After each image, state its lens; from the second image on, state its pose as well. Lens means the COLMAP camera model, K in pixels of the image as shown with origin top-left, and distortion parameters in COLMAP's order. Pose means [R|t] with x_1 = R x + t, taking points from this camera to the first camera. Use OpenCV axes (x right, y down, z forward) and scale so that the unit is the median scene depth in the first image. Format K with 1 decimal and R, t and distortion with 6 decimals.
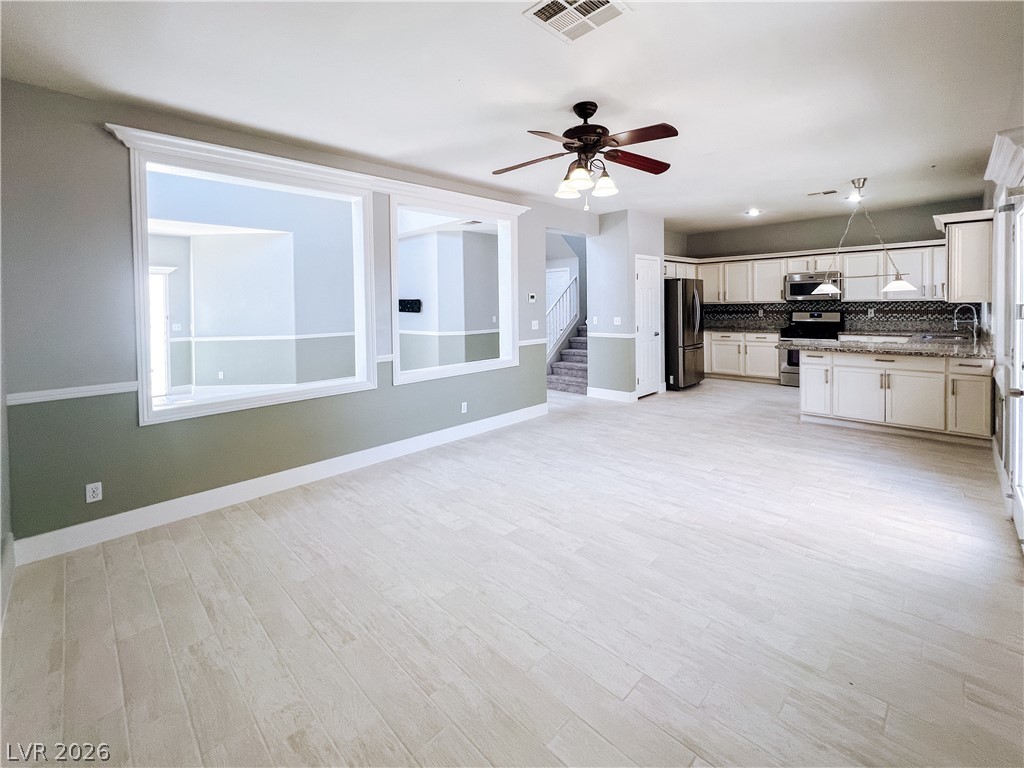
lens RADIAL K [[459.5, 0, 512.2], [0, 459.5, 383.1], [0, 0, 1]] dist [0.001332, 0.000253]
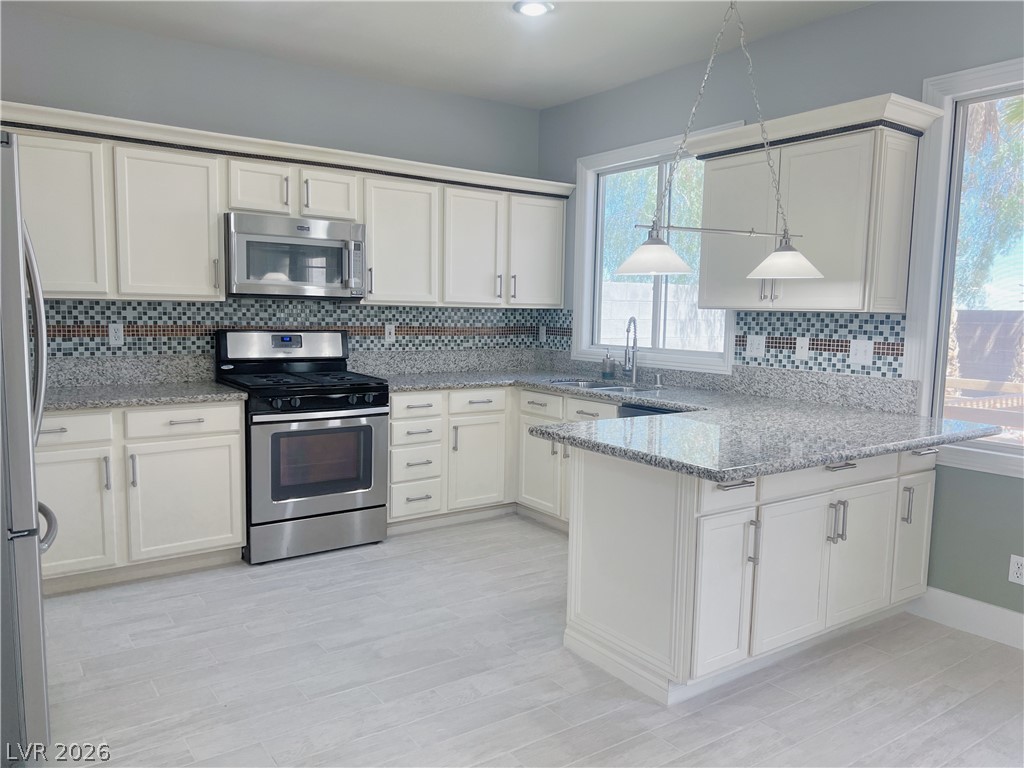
lens RADIAL K [[768.8, 0, 511.7], [0, 768.8, 388.1], [0, 0, 1]] dist [-0.001227, 0.000424]
pose [[0.155597, -0.077230, 0.984797, 0.113245], [0.145751, 0.987822, 0.054439, -0.120139], [-0.977009, 0.135065, 0.164958, 0.751828]]
